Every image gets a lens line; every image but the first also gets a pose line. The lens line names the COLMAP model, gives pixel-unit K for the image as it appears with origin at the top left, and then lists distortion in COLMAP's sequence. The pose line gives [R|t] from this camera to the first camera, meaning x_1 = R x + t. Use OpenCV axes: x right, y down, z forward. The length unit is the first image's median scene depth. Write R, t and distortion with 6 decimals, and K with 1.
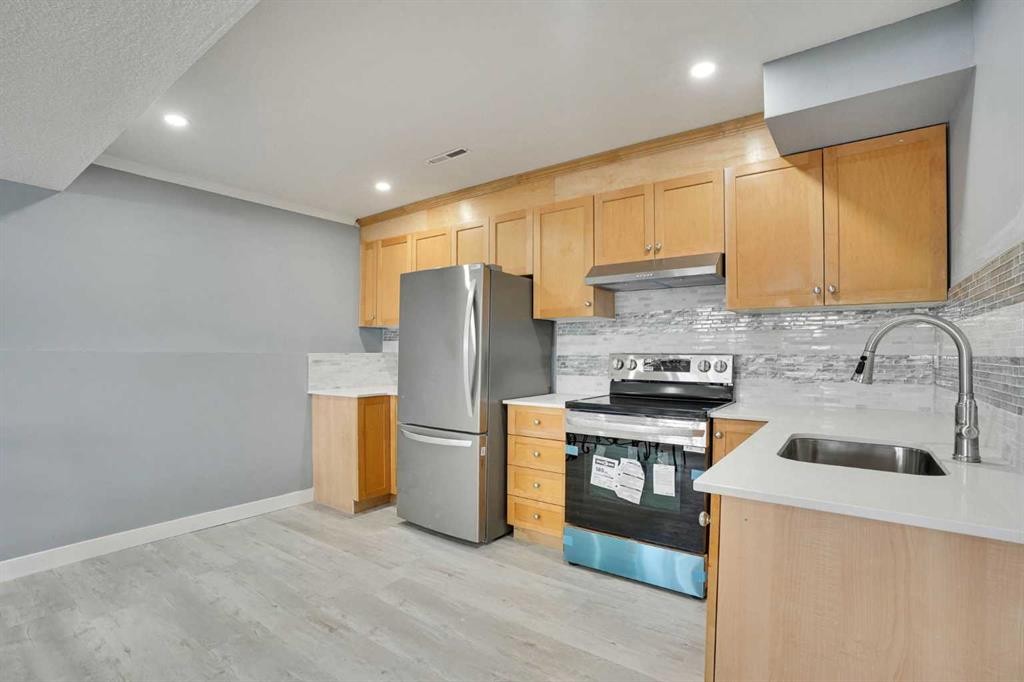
lens RADIAL K [[482.8, 0, 498.7], [0, 482.8, 349.9], [0, 0, 1]] dist [-0.053104, 0.000067]
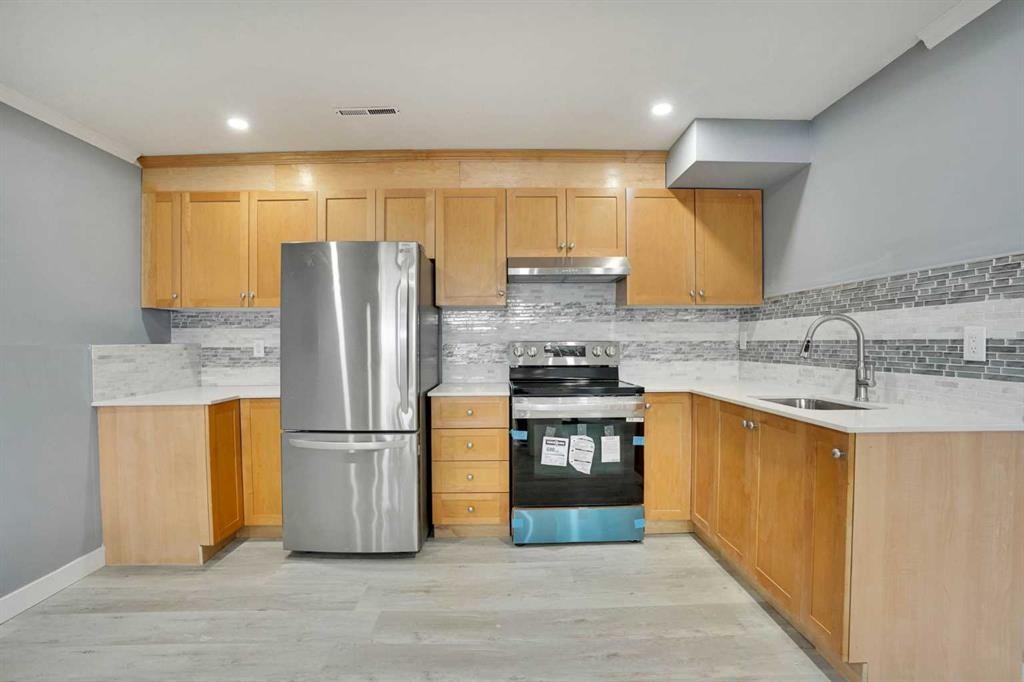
lens RADIAL K [[480.3, 0, 511.5], [0, 480.3, 345.9], [0, 0, 1]] dist [-0.060478, 0.020035]
pose [[0.788943, -0.013246, 0.614324, -0.441704], [0.005449, 0.999879, 0.014561, 0.001709], [-0.614443, -0.008141, 0.788919, 0.182181]]
